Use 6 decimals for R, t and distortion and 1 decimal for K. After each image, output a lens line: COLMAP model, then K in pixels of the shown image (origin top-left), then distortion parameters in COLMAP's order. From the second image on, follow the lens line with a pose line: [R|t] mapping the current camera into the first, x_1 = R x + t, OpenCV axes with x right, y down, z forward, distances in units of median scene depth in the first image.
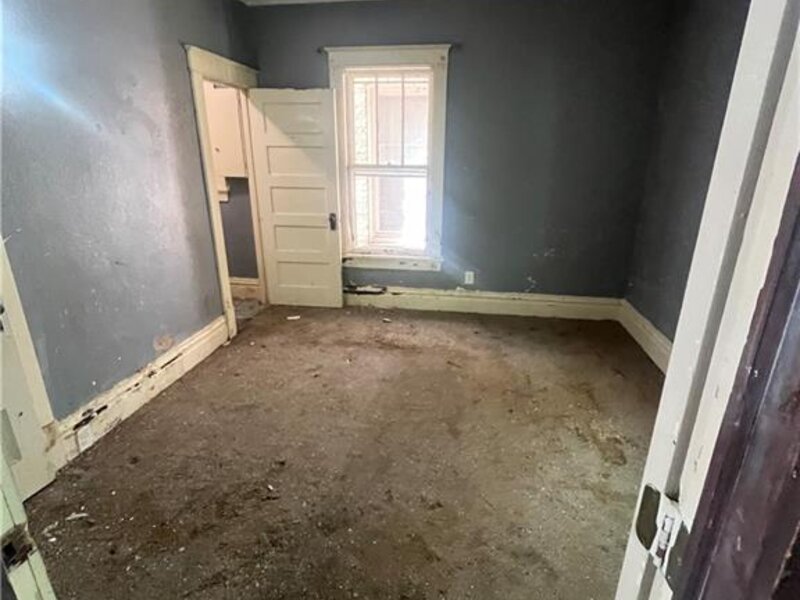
lens RADIAL K [[432.9, 0, 400.2], [0, 432.9, 301.9], [0, 0, 1]] dist [-0.004337, 0.001743]
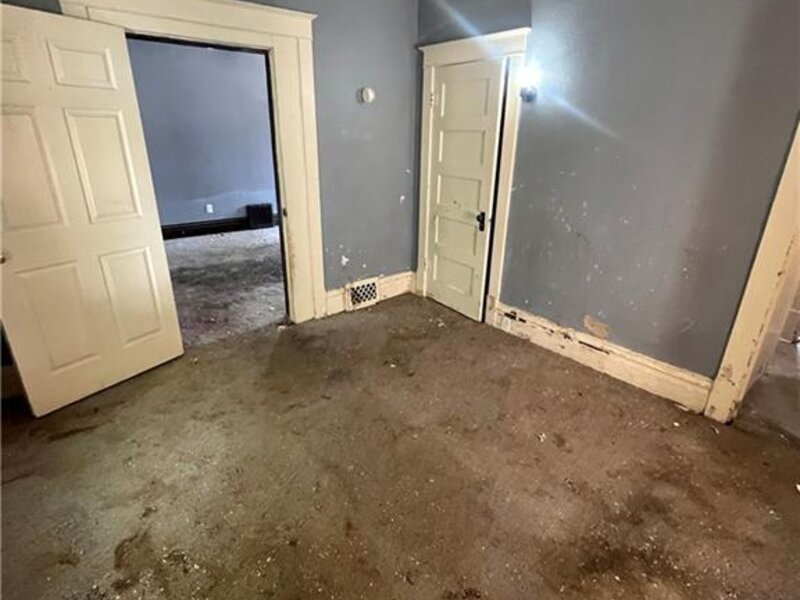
lens RADIAL K [[432.9, 0, 400.2], [0, 432.9, 301.9], [0, 0, 1]] dist [-0.004337, 0.001743]
pose [[-0.667311, 0.255369, -0.699631, 0.510605], [-0.259505, 0.800789, 0.539810, -0.423481], [0.698107, 0.541779, -0.468105, 1.227458]]
